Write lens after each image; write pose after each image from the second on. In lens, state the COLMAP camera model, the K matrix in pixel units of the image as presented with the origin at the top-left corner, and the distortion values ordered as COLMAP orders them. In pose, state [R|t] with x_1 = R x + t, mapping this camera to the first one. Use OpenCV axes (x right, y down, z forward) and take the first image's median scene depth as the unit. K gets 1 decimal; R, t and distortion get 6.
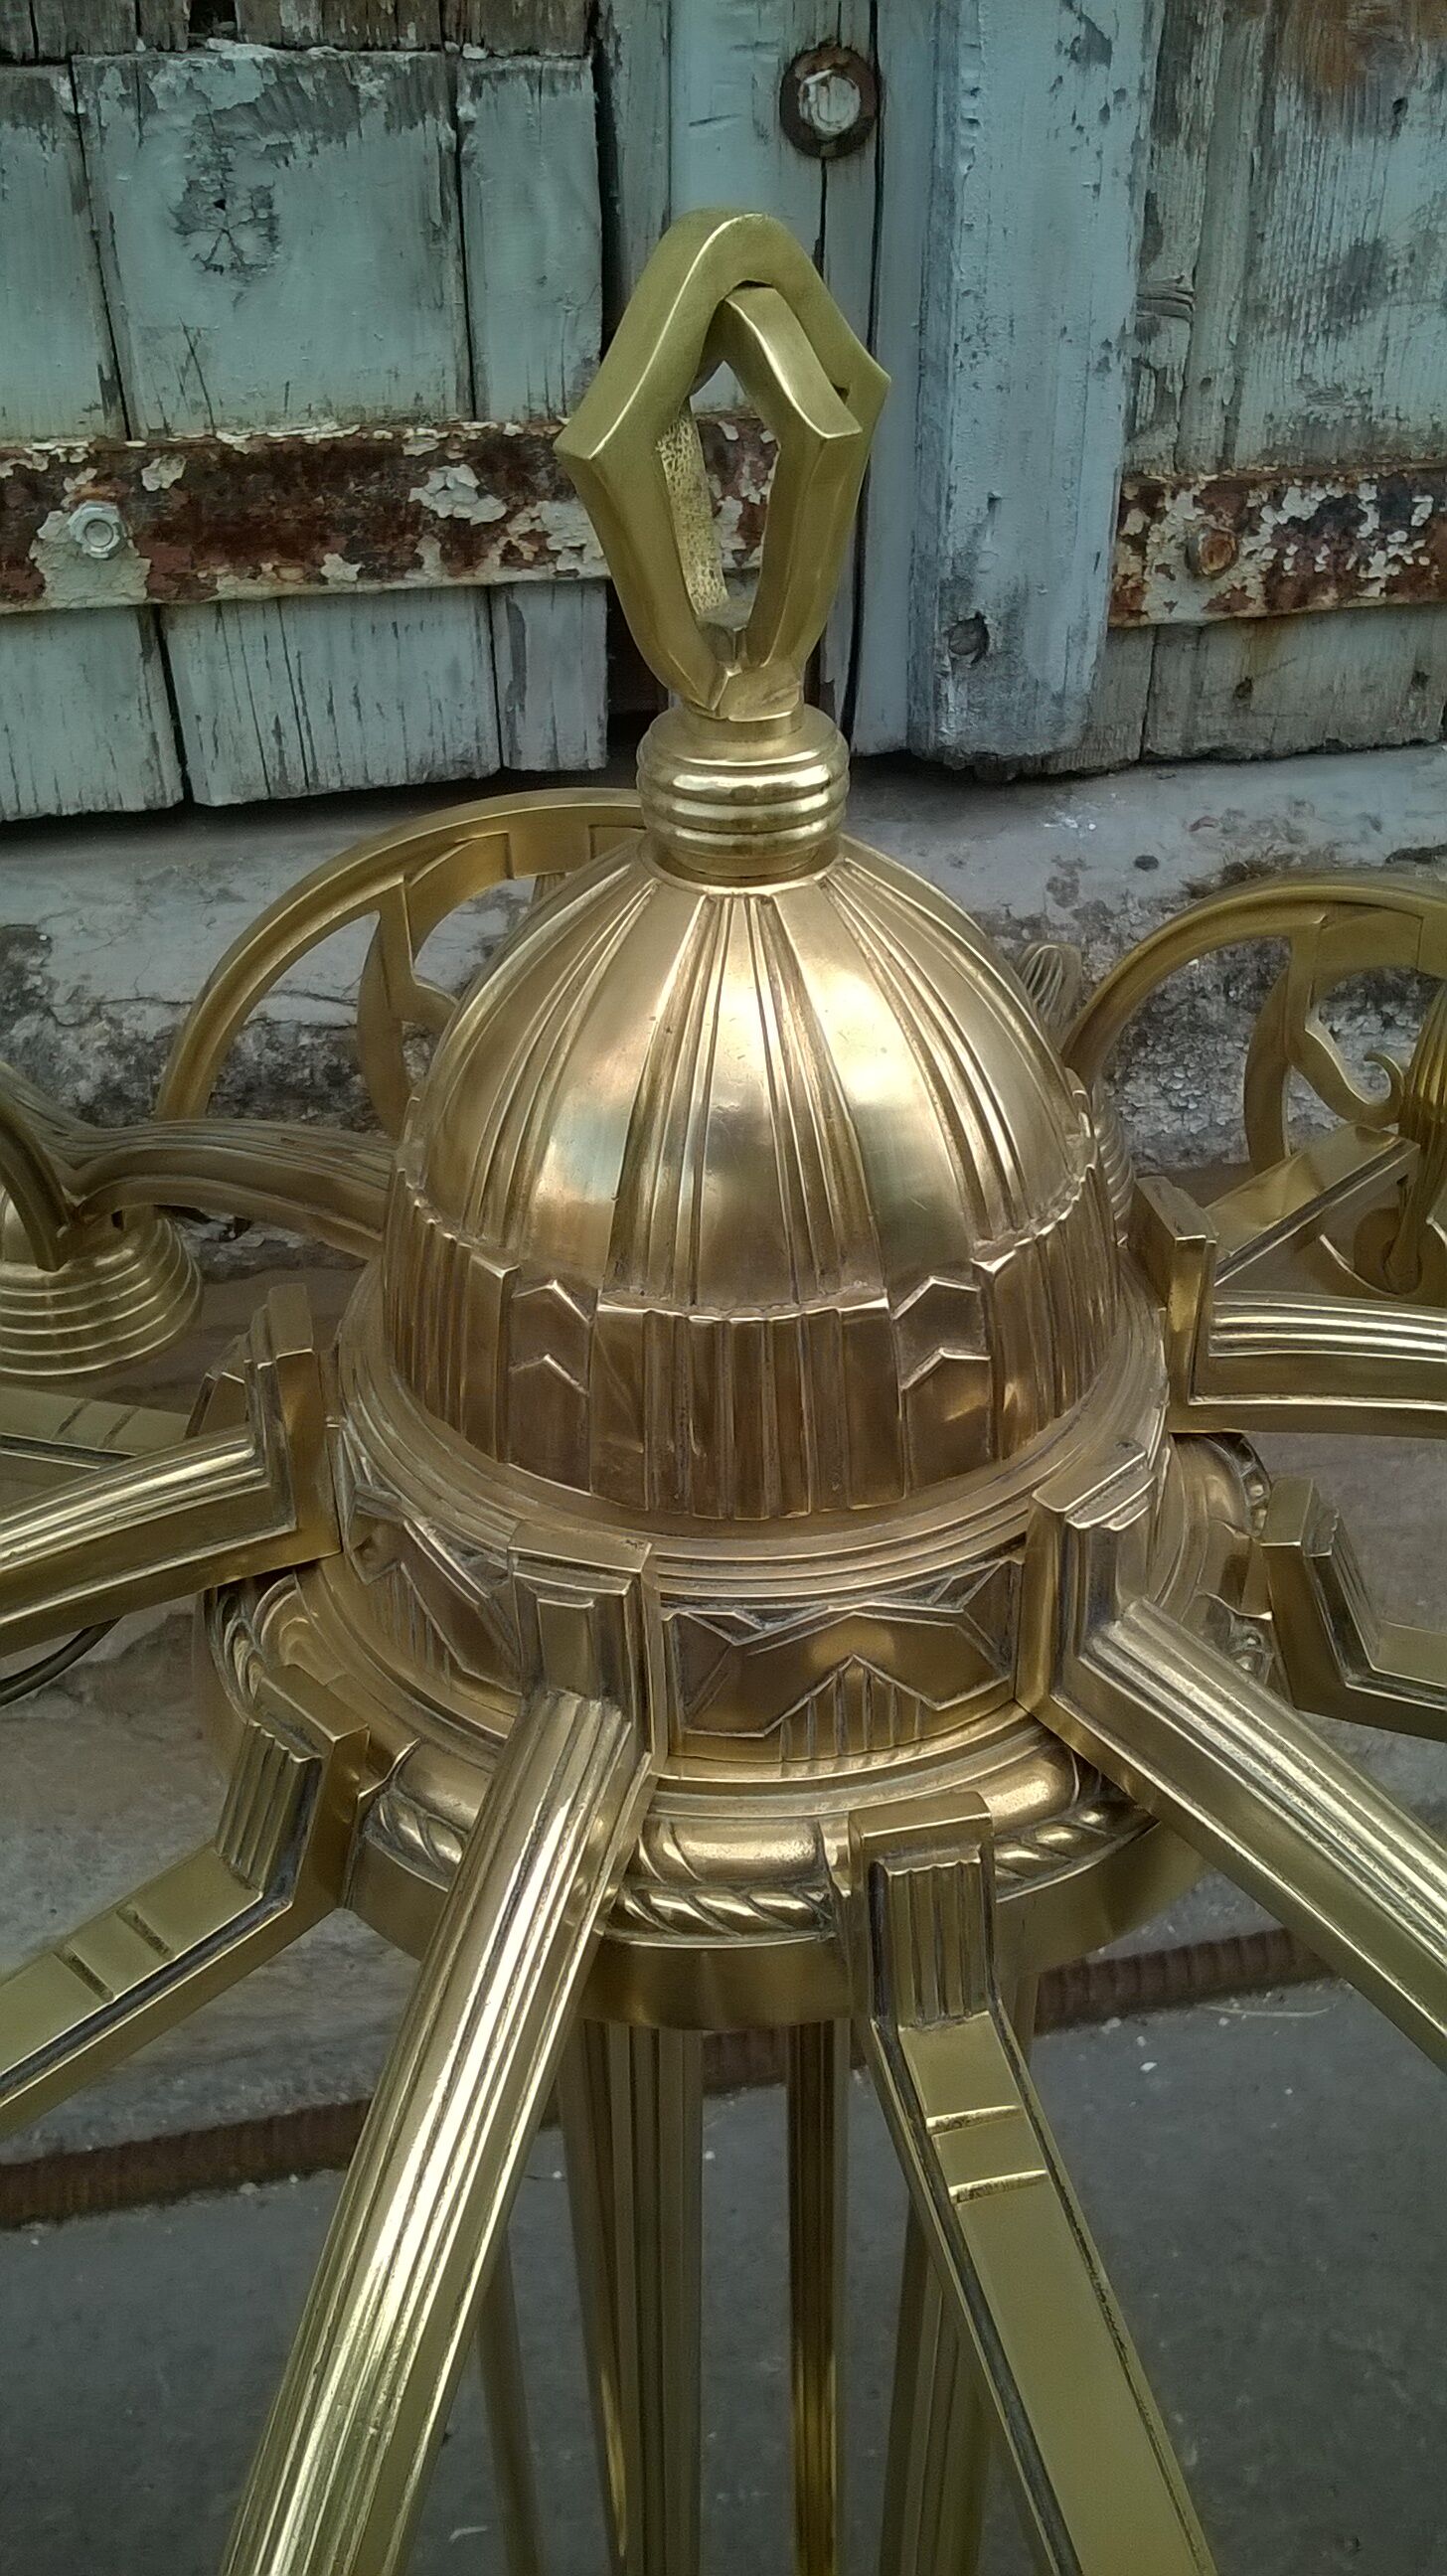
lens RADIAL K [[2282.4, 0, 742.7], [0, 2282.4, 1303.4], [0, 0, 1]] dist [0.043674, -0.191520]
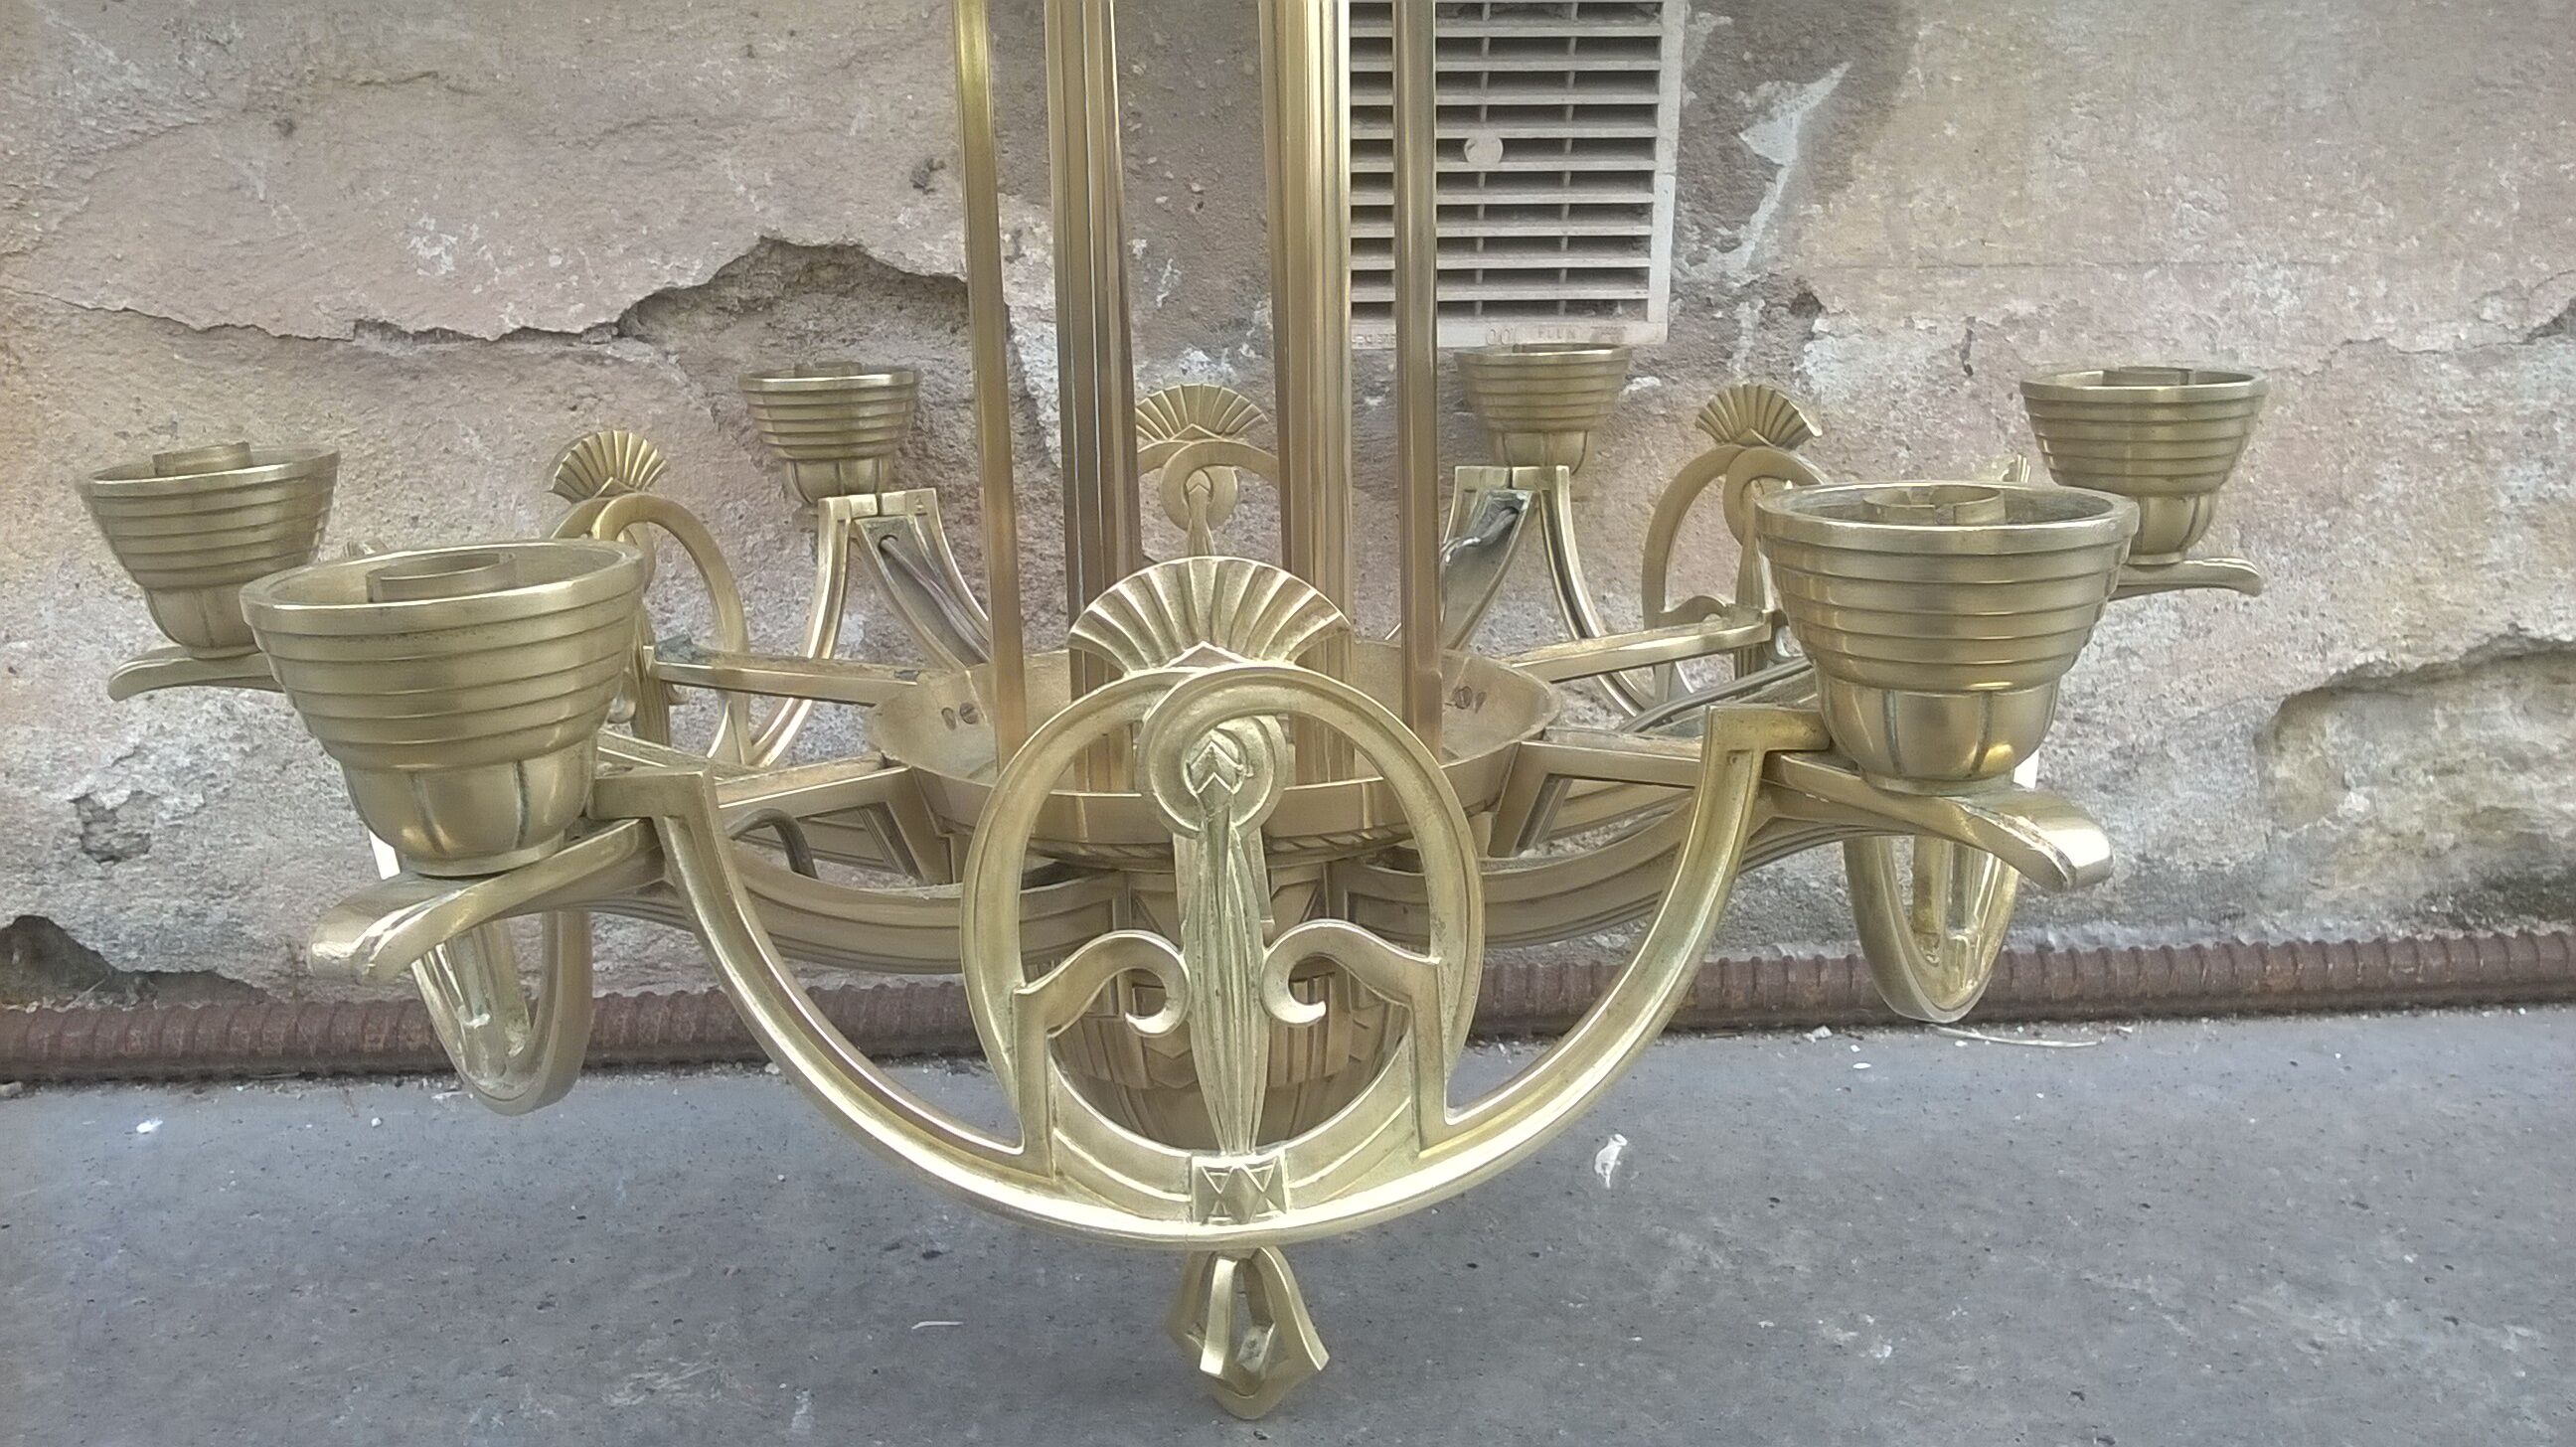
lens RADIAL K [[2282.4, 0, 1298.5], [0, 2282.4, 697.9], [0, 0, 1]] dist [0.043674, -0.191520]
pose [[0.986804, 0.028598, -0.159374, 0.177537], [-0.083528, 0.933112, -0.349750, 0.860806], [0.138712, 0.358447, 0.923187, 0.292204]]
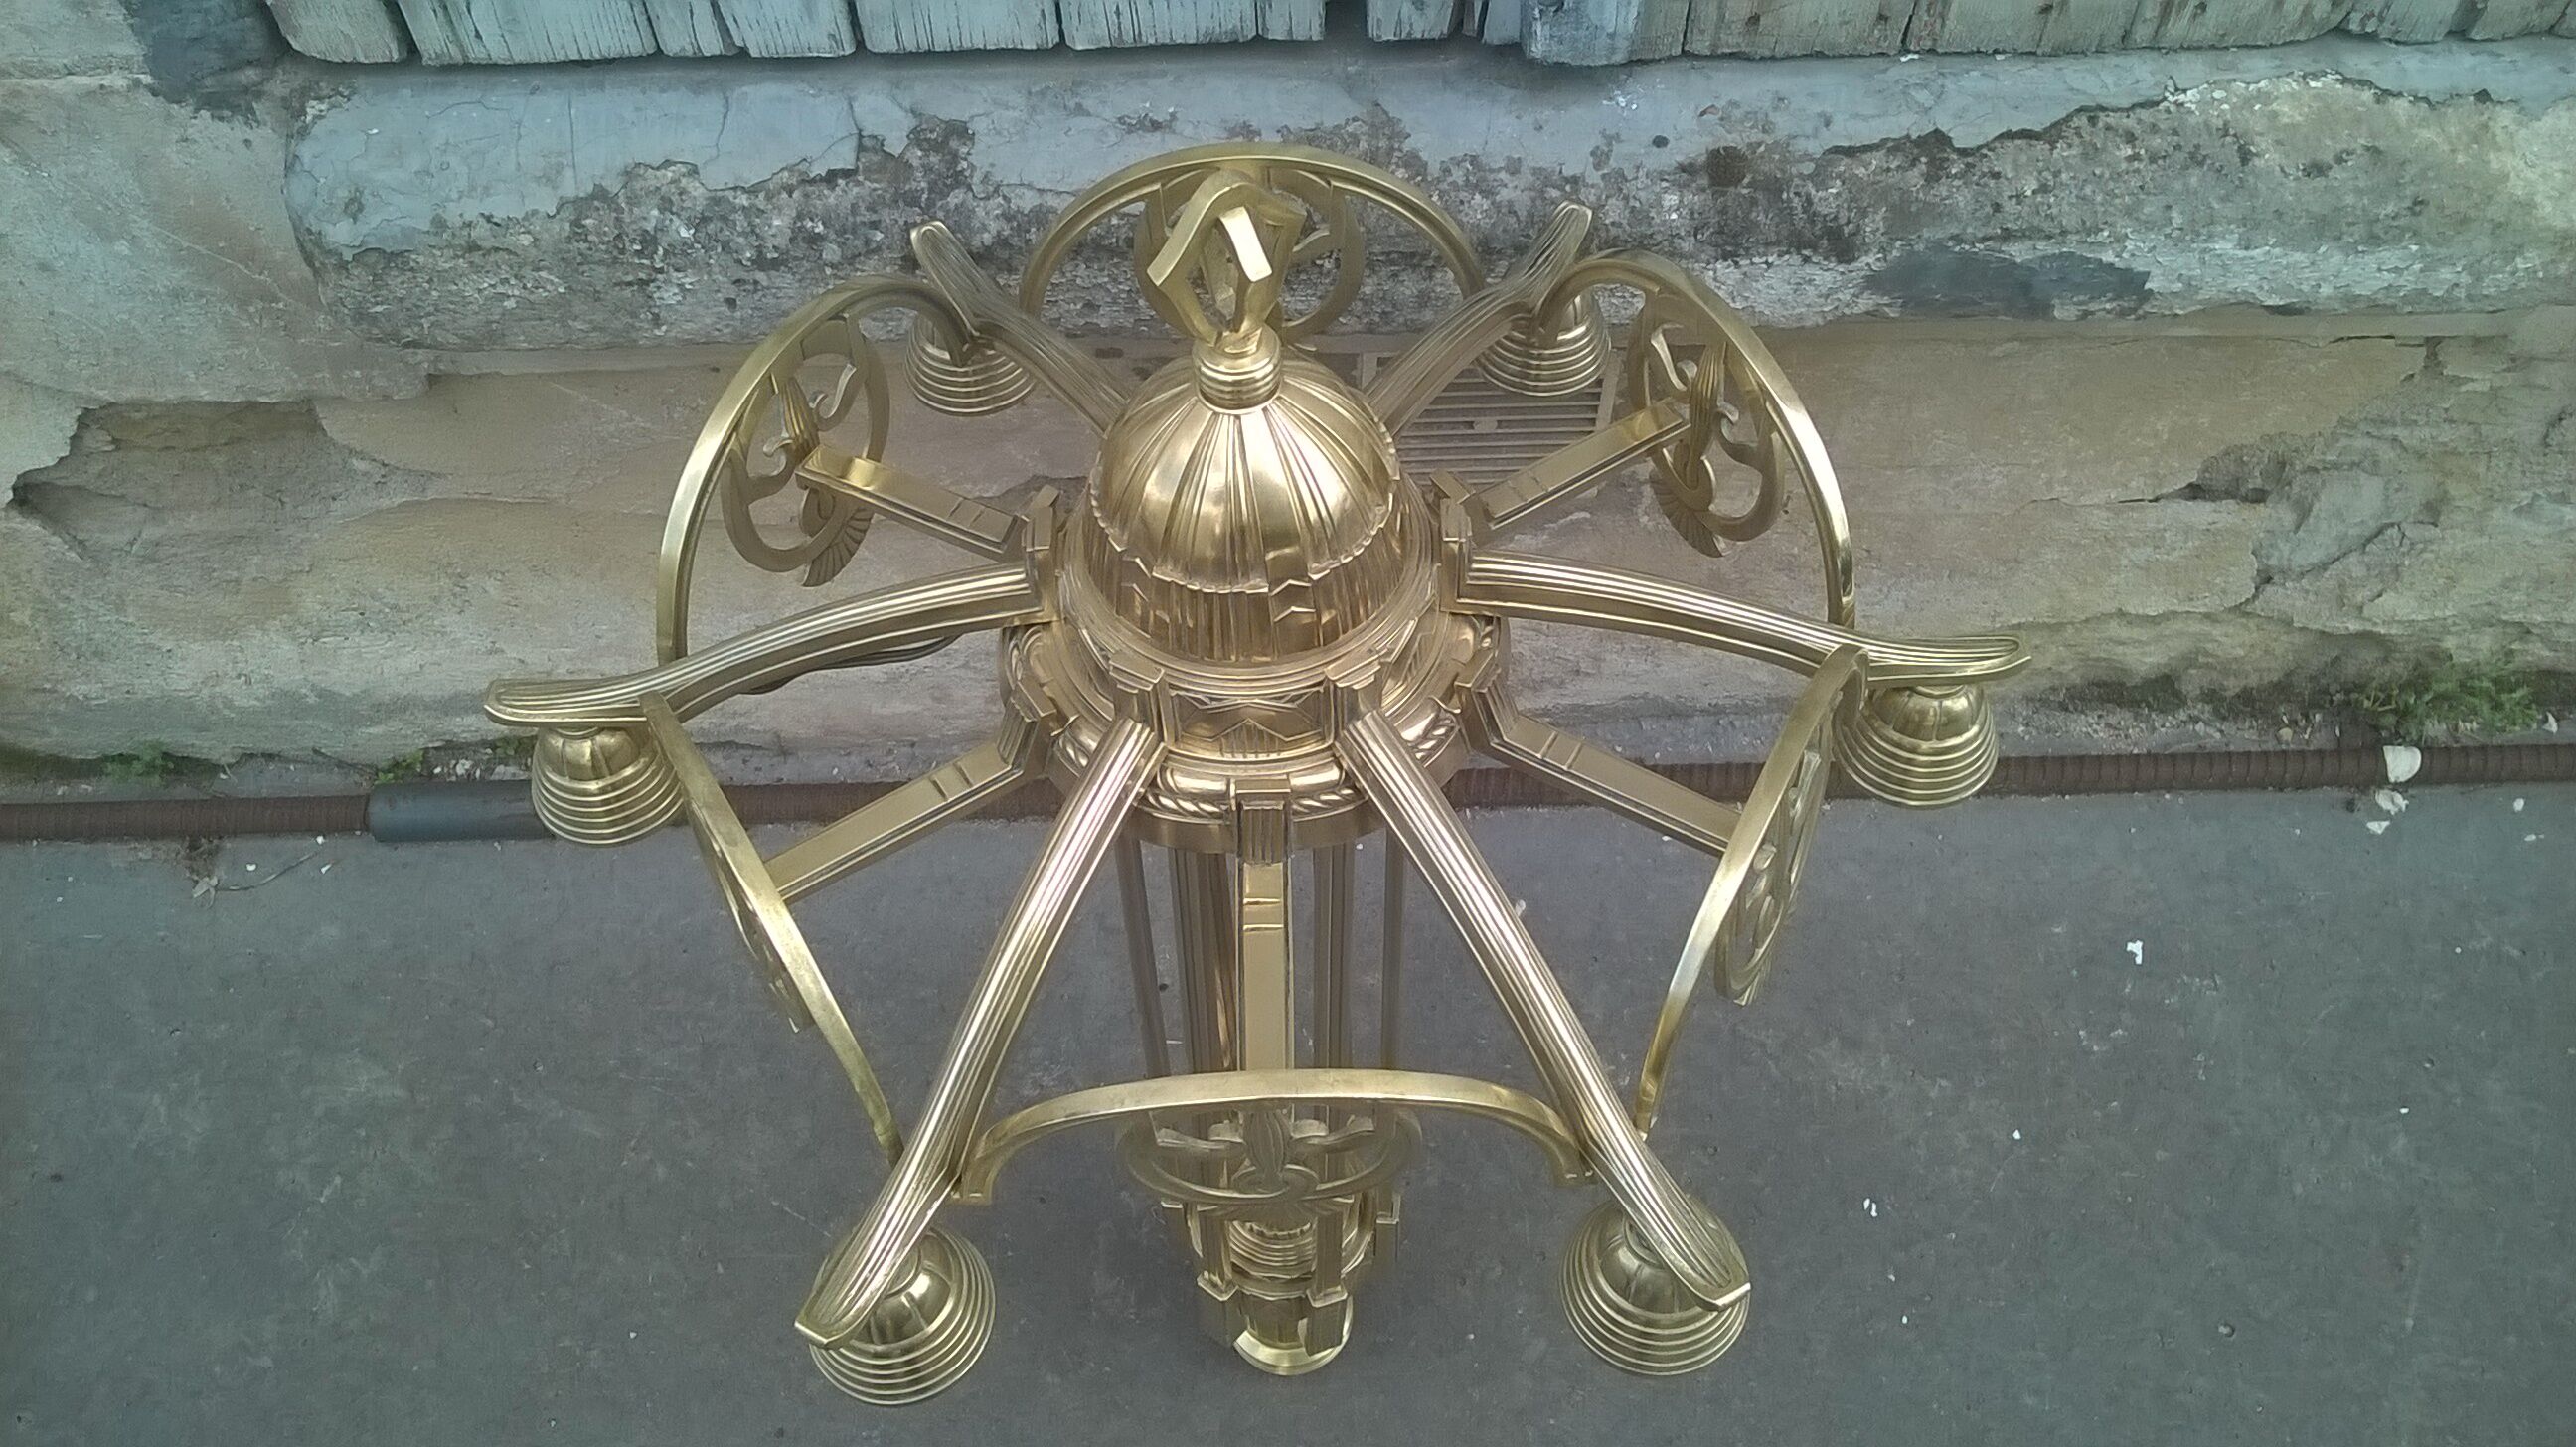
lens RADIAL K [[2282.4, 0, 1295.1], [0, 2282.4, 714.0], [0, 0, 1]] dist [0.043674, -0.191520]
pose [[0.979363, 0.155572, -0.129015, 0.203435], [-0.105834, 0.938590, 0.328402, -0.325380], [0.172182, -0.307971, 0.935685, -0.635966]]
